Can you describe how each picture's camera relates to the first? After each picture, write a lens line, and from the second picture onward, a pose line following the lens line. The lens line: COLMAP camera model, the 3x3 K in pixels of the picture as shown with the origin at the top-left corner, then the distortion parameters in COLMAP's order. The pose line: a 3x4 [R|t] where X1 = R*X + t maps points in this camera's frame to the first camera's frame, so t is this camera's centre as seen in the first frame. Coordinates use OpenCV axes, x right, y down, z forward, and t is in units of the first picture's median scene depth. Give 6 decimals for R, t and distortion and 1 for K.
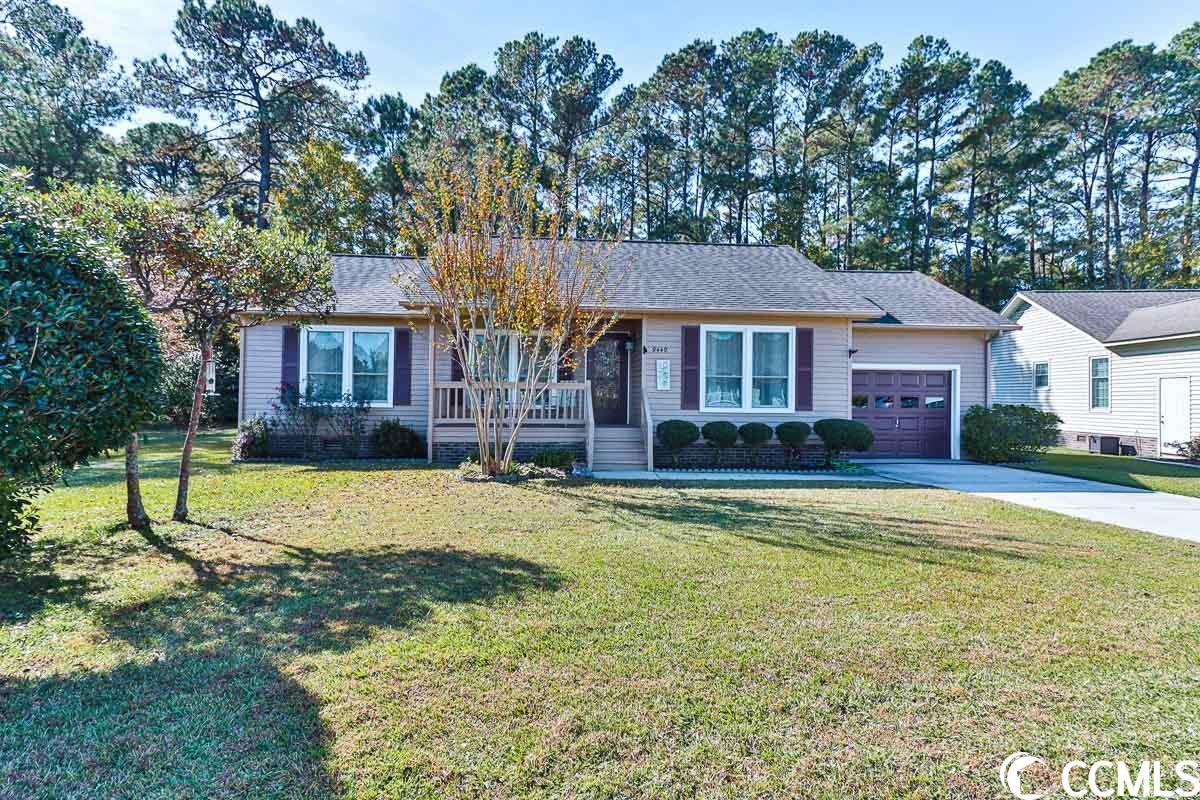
lens RADIAL K [[579.6, 0, 552.4], [0, 579.6, 403.4], [0, 0, 1]] dist [0.018852, 0.000134]
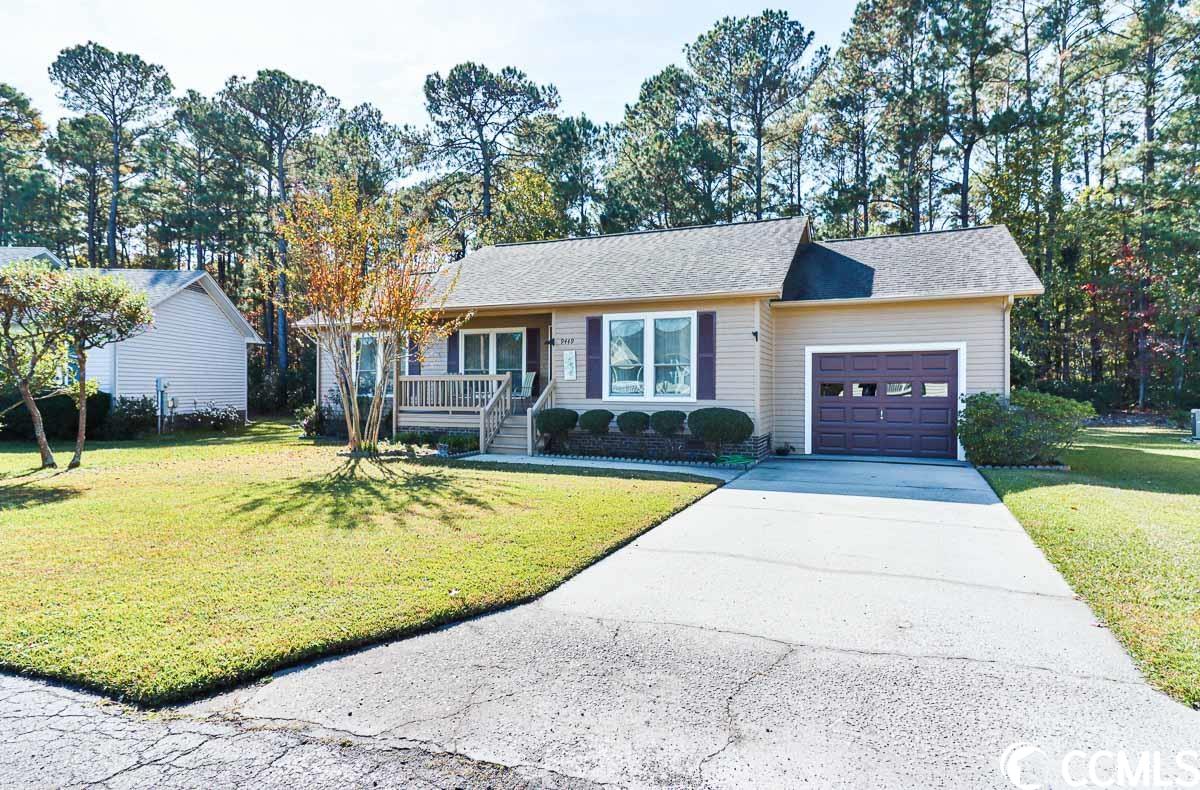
lens RADIAL K [[574.0, 0, 599.4], [0, 574.0, 396.1], [0, 0, 1]] dist [0.024881, 0.000127]
pose [[0.906235, -0.003331, -0.422762, 0.217883], [0.002867, 0.999994, -0.001733, 0.002743], [0.422765, 0.000359, 0.906239, 0.027824]]
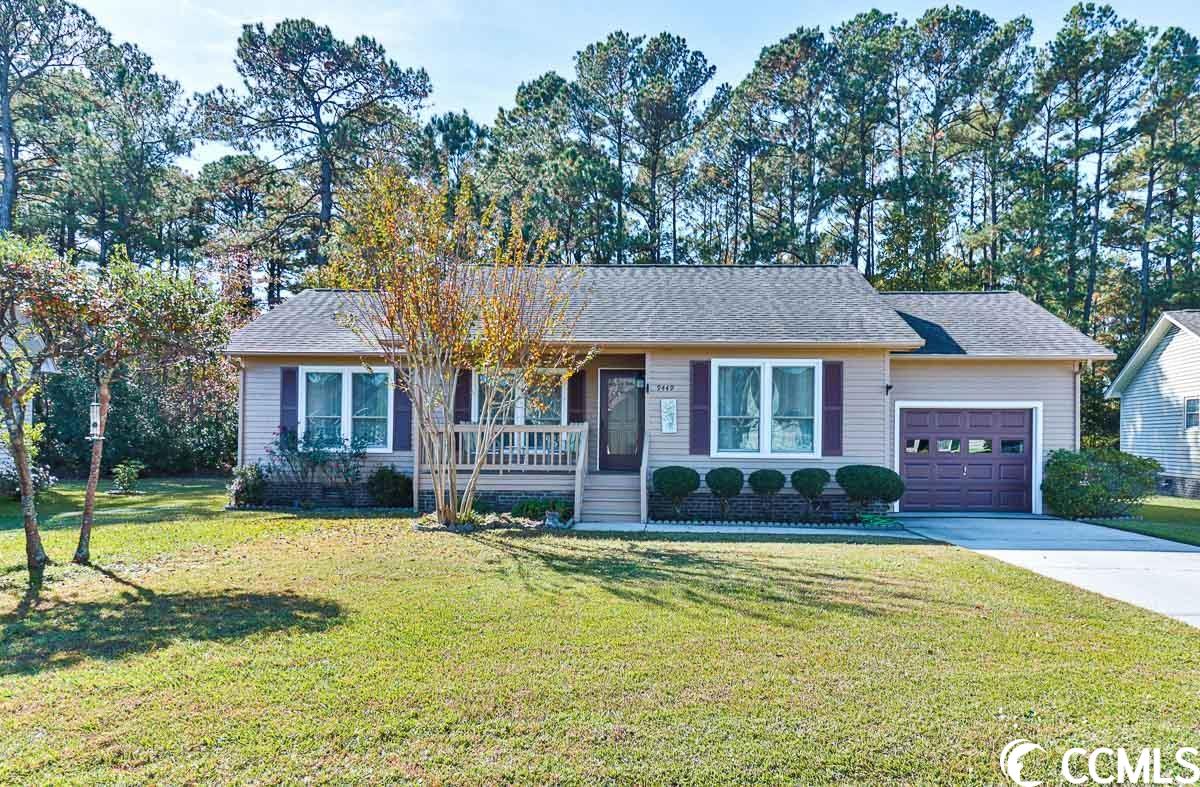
lens RADIAL K [[660.3, 0, 601.2], [0, 660.3, 451.0], [0, 0, 1]] dist [0.011481, -0.000202]
pose [[0.993836, -0.001233, -0.110856, 0.064509], [0.001430, 0.999998, 0.001700, 0.000998], [0.110853, -0.001848, 0.993835, -0.007728]]
